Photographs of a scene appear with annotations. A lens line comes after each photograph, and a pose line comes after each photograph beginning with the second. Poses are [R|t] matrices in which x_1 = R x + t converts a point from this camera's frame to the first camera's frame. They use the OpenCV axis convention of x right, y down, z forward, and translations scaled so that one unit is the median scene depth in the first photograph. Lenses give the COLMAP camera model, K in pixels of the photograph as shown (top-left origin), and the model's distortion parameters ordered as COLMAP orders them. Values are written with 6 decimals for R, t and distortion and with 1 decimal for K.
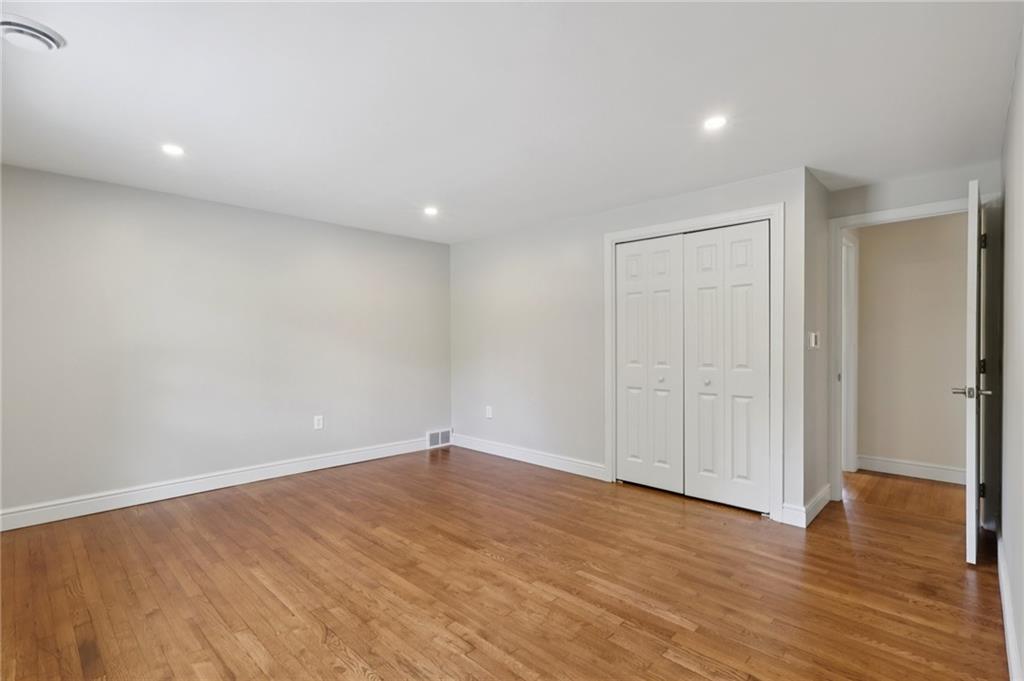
lens RADIAL K [[479.4, 0, 496.0], [0, 479.4, 342.3], [0, 0, 1]] dist [-0.007626, 0.000134]
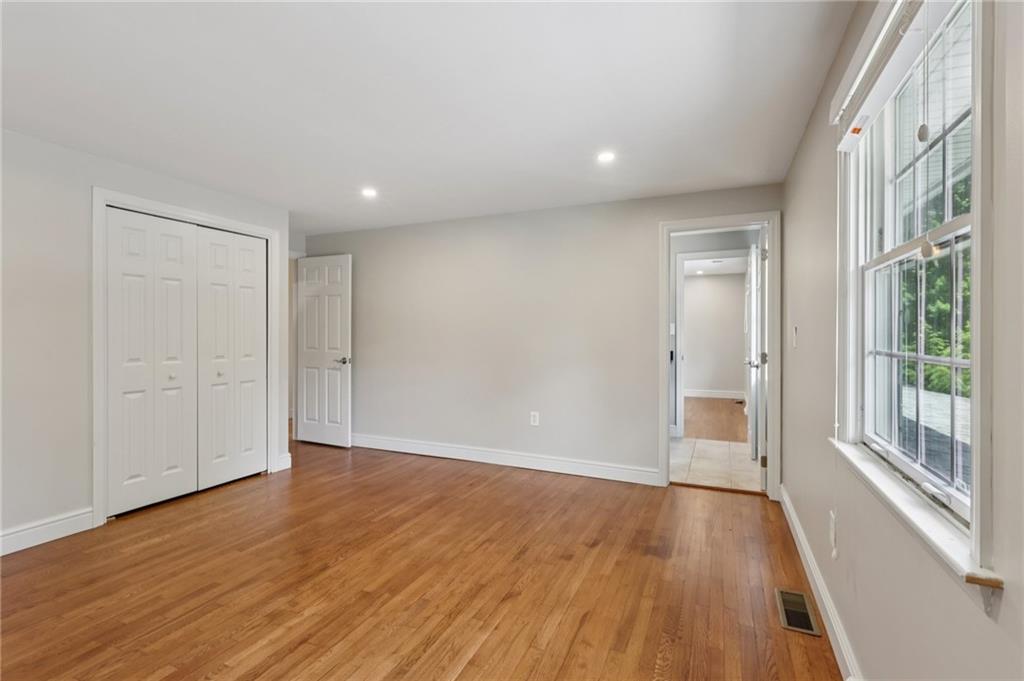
lens RADIAL K [[476.8, 0, 513.0], [0, 476.8, 334.4], [0, 0, 1]] dist [-0.000788, -0.000243]
pose [[-0.360754, -0.002888, 0.932656, -0.895769], [-0.000935, 0.999996, 0.002735, -0.007387], [-0.932660, 0.000115, -0.360755, 0.892539]]
